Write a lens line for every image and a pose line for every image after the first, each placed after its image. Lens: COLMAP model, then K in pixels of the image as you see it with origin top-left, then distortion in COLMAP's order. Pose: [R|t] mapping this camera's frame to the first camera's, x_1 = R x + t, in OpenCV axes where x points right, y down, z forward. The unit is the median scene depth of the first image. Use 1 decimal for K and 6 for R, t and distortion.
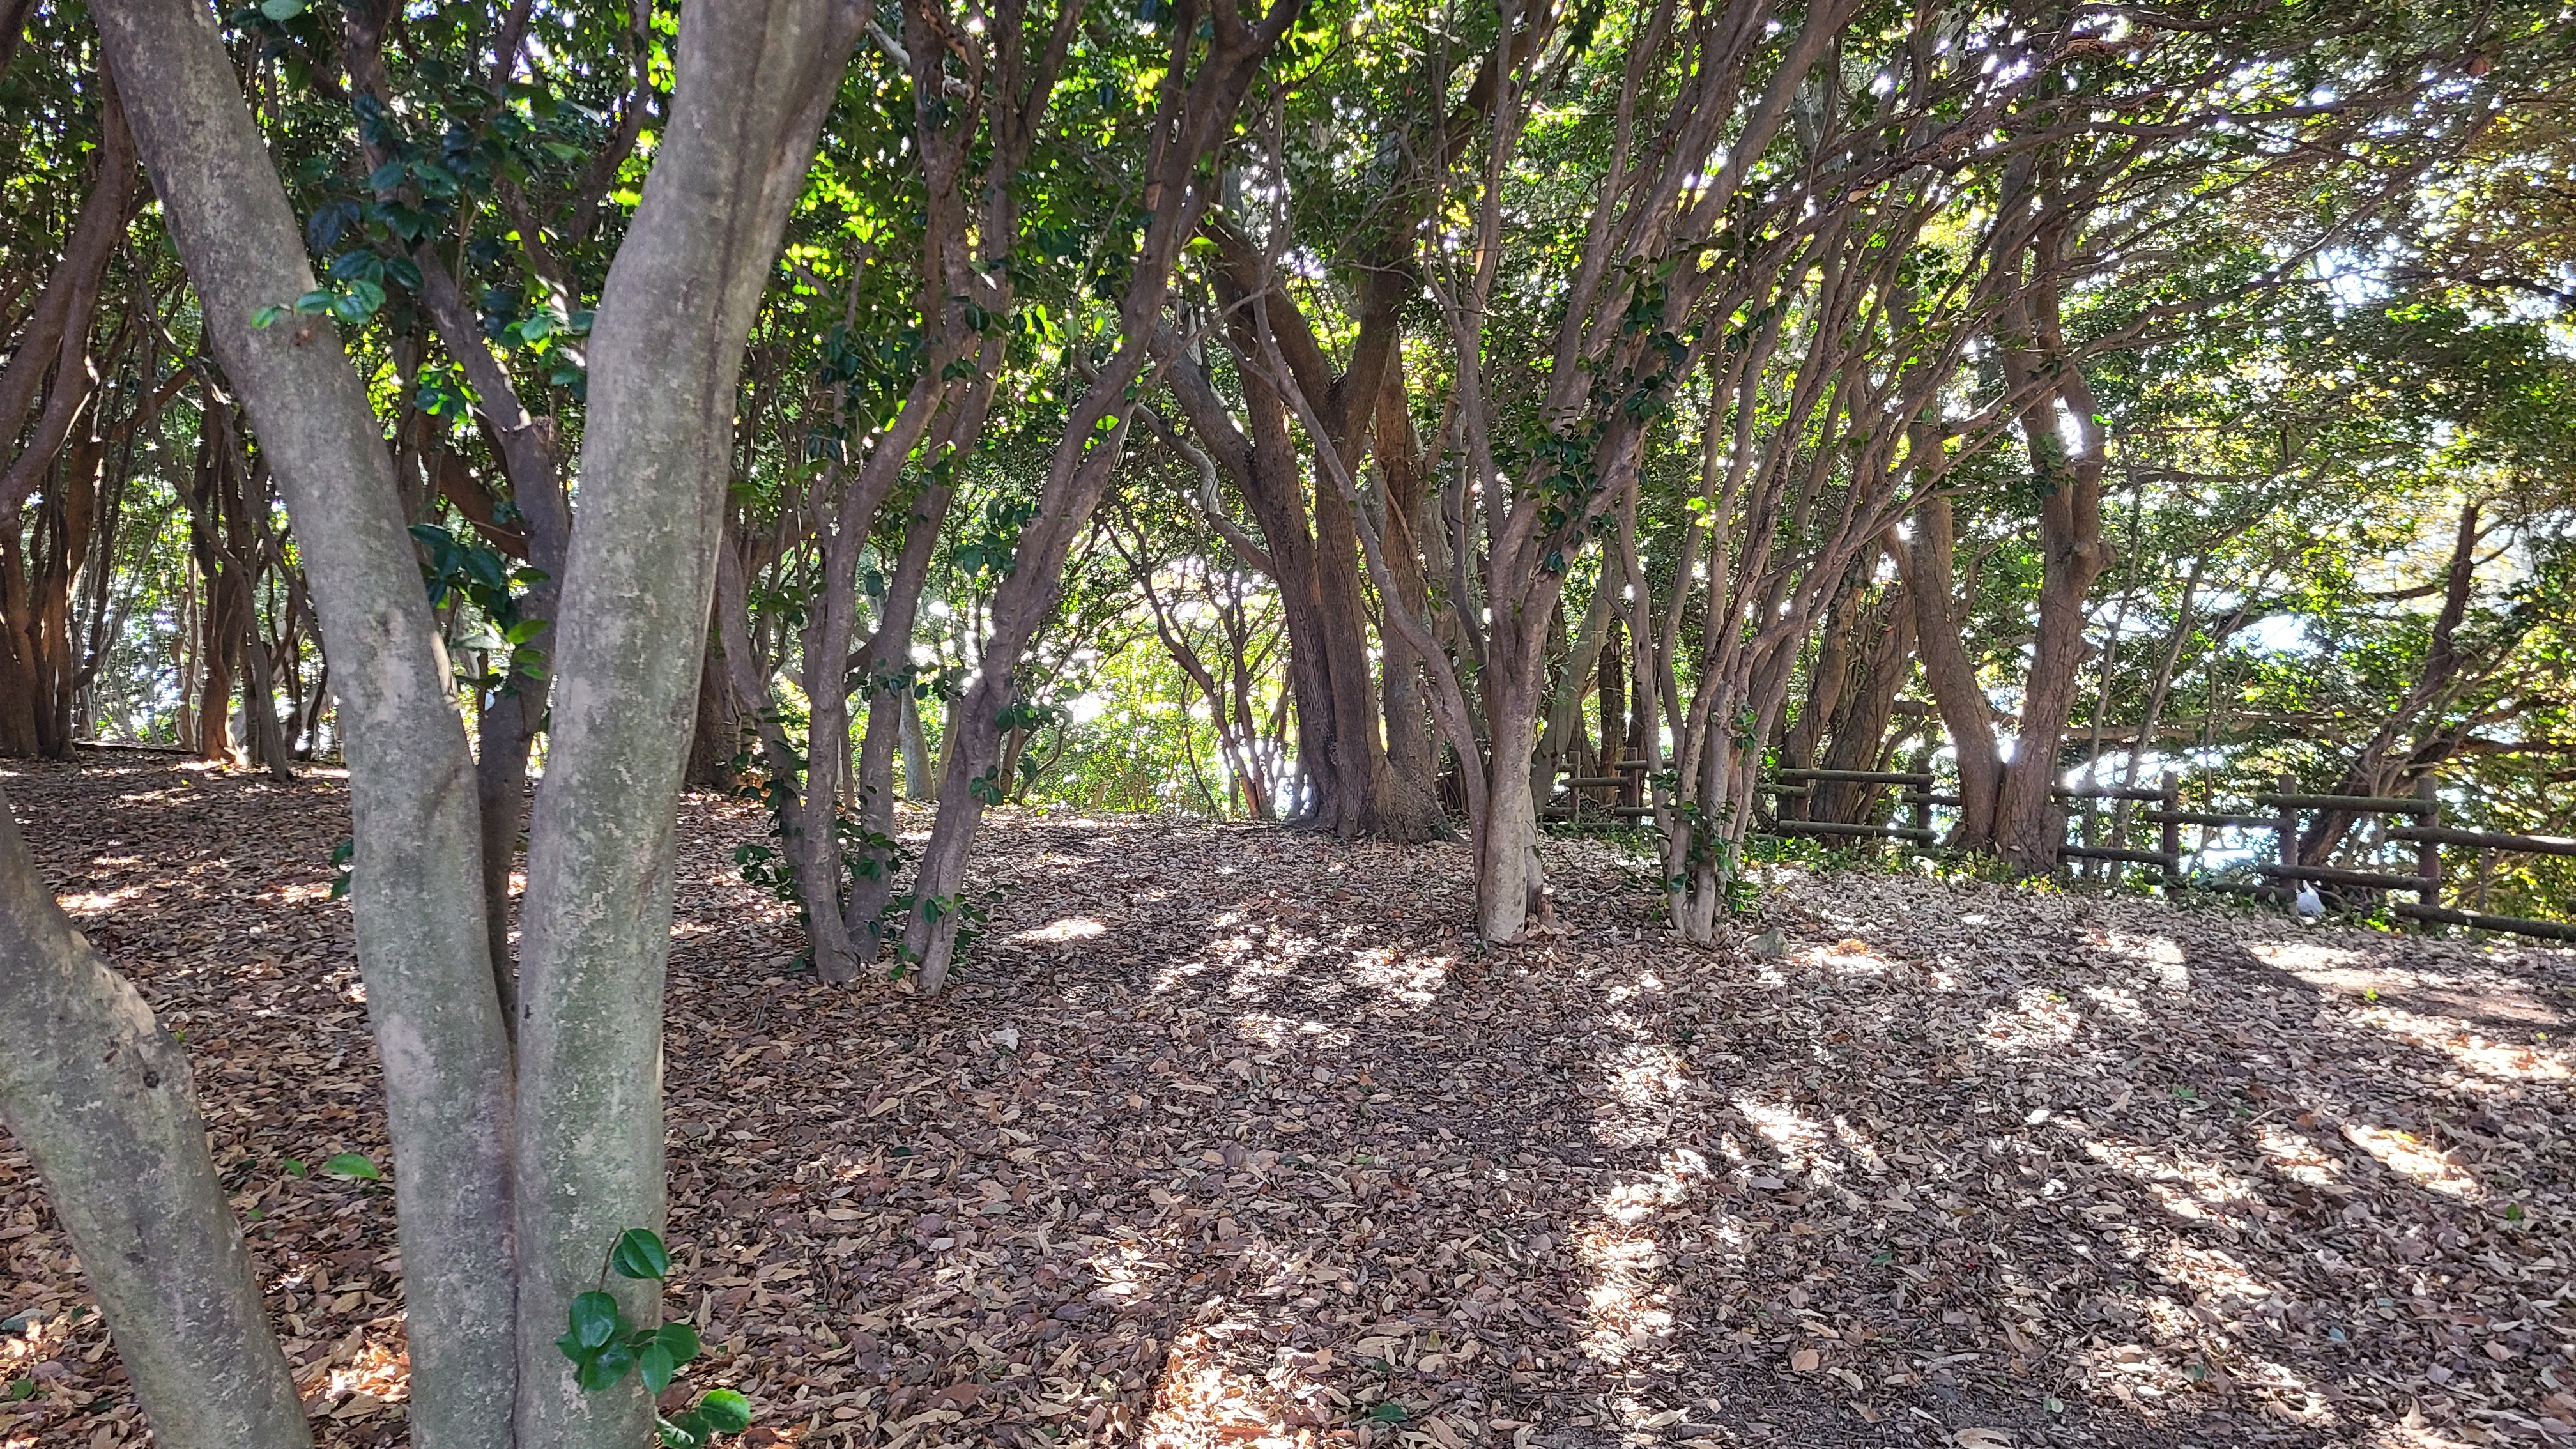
lens RADIAL K [[1903.4, 0, 1287.2], [0, 1903.4, 717.9], [0, 0, 1]] dist [0.088471, -0.084472]
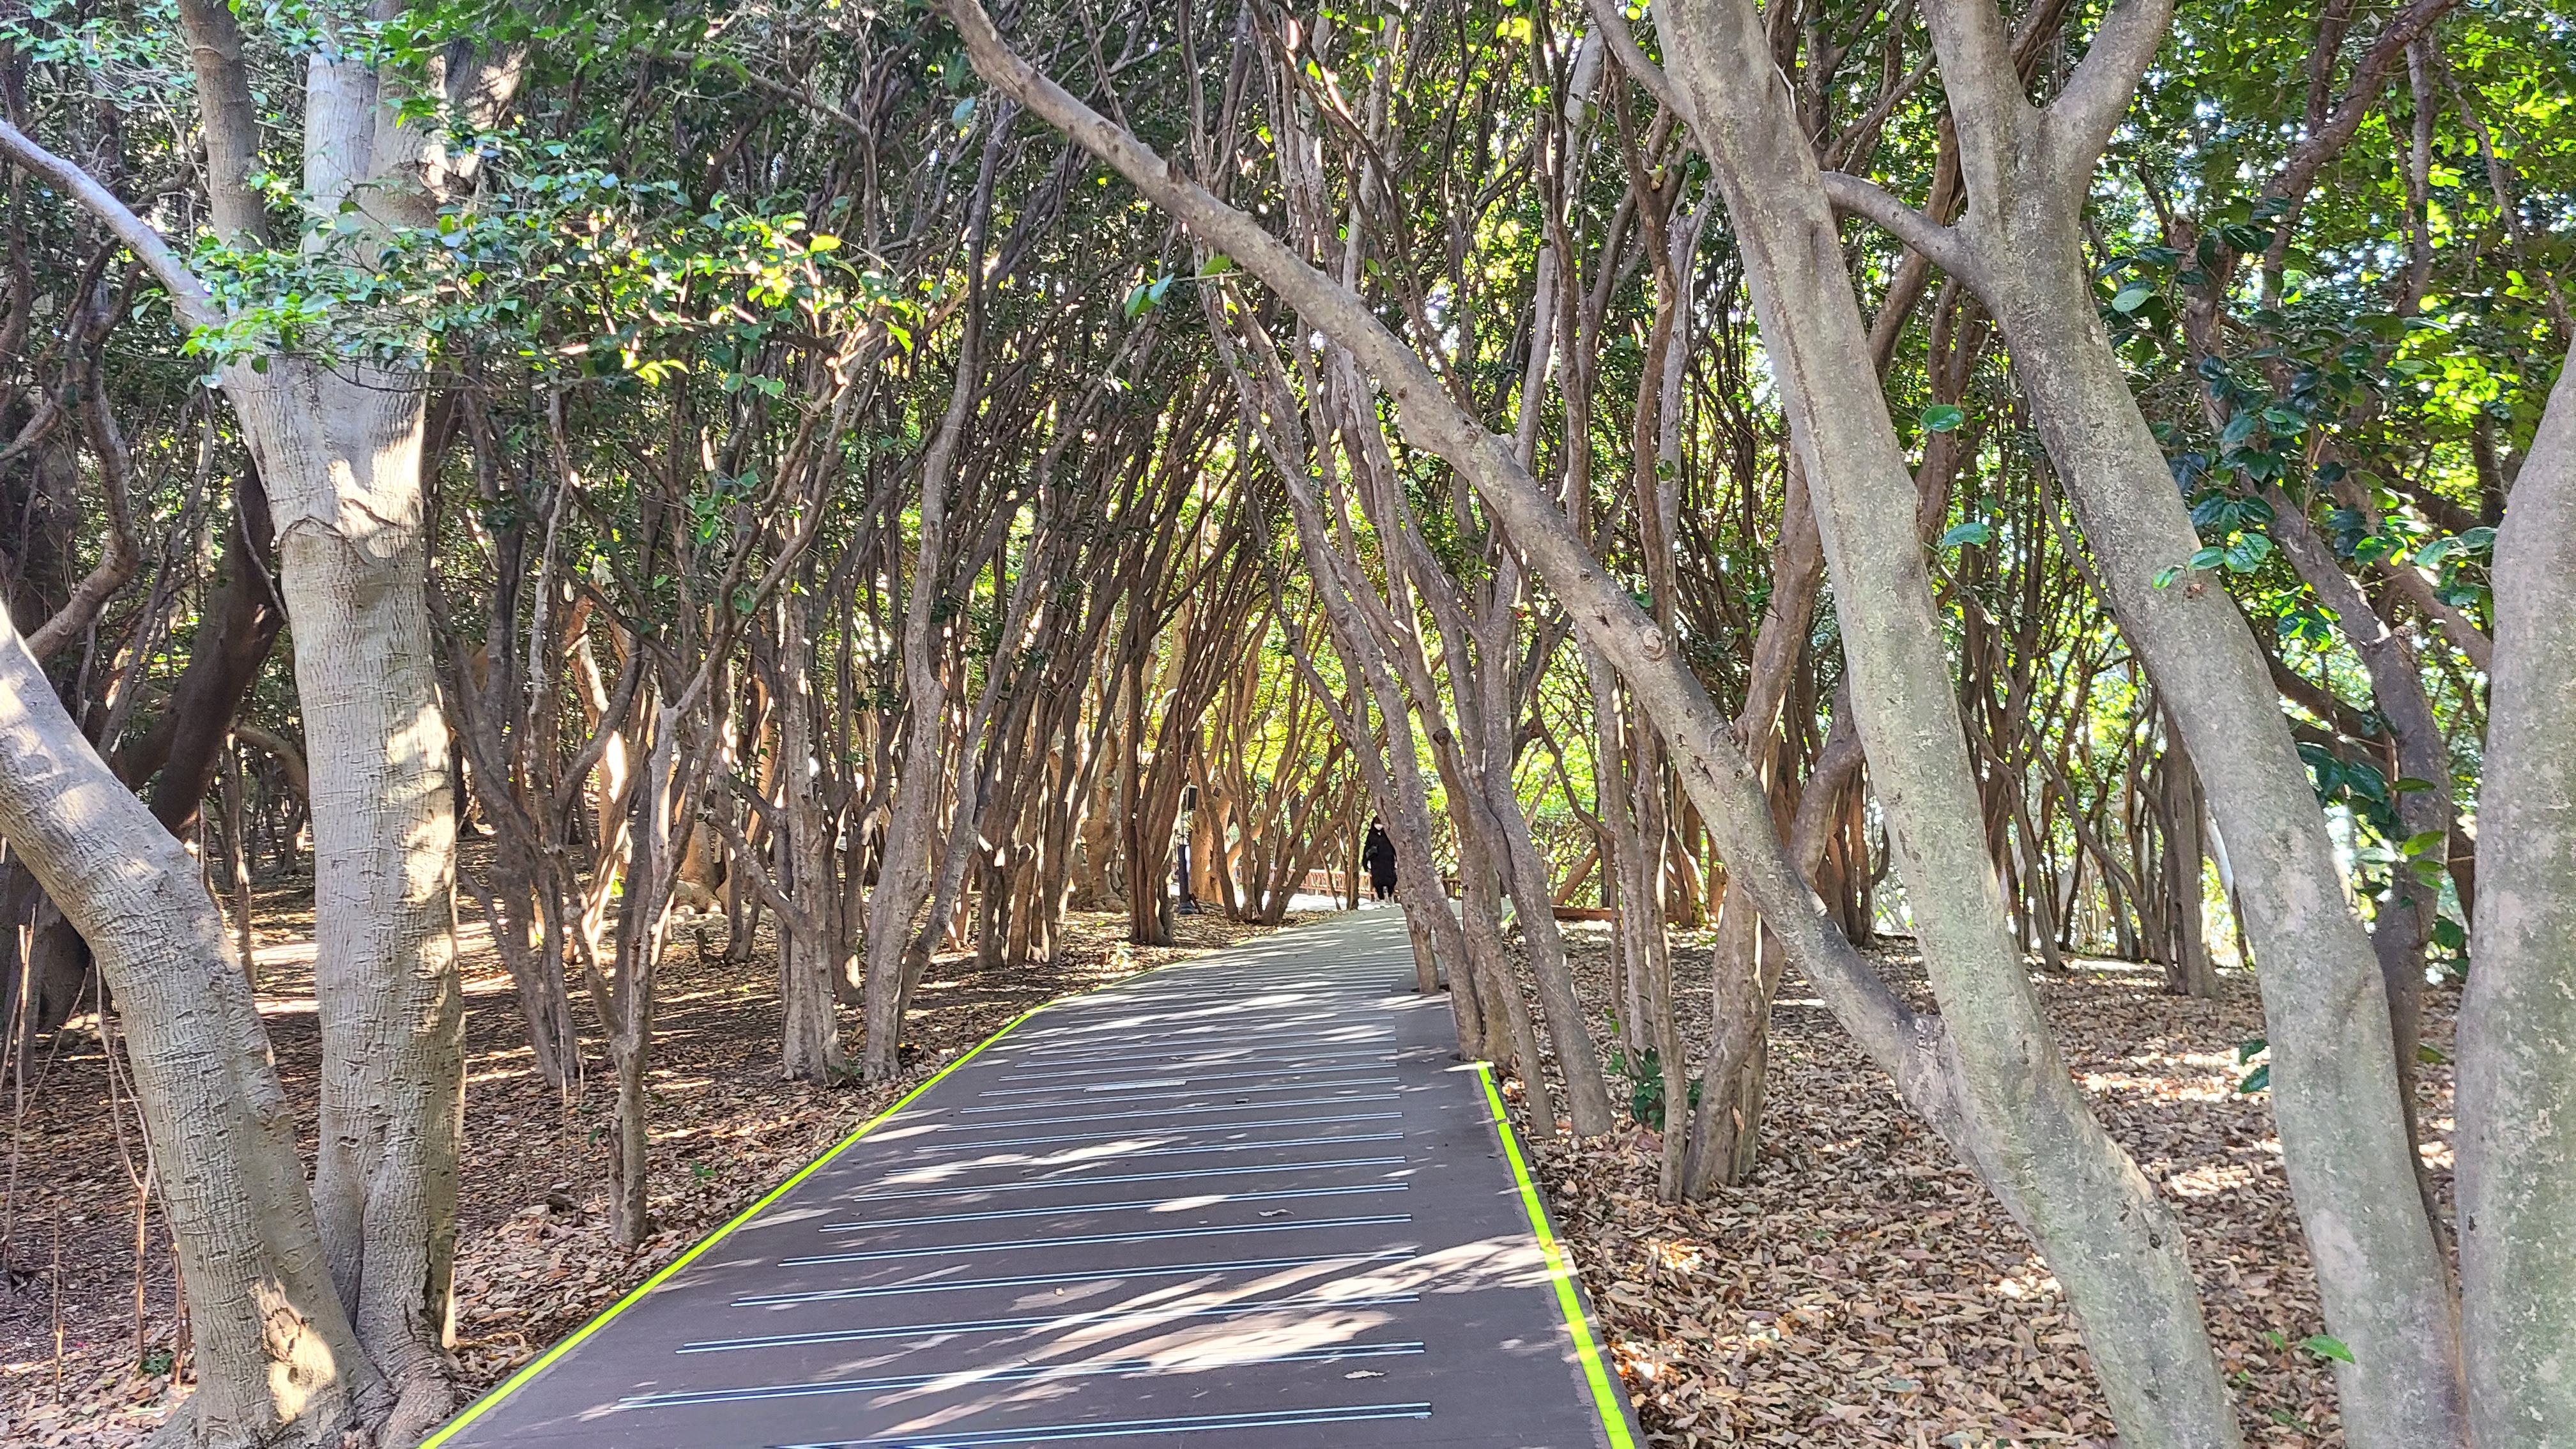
lens RADIAL K [[1903.4, 0, 1287.2], [0, 1903.4, 717.9], [0, 0, 1]] dist [0.088471, -0.084472]
pose [[0.663072, -0.079194, -0.744355, -0.023525], [0.005472, 0.994874, -0.100973, -0.010714], [0.748536, 0.062880, 0.660106, -0.142467]]
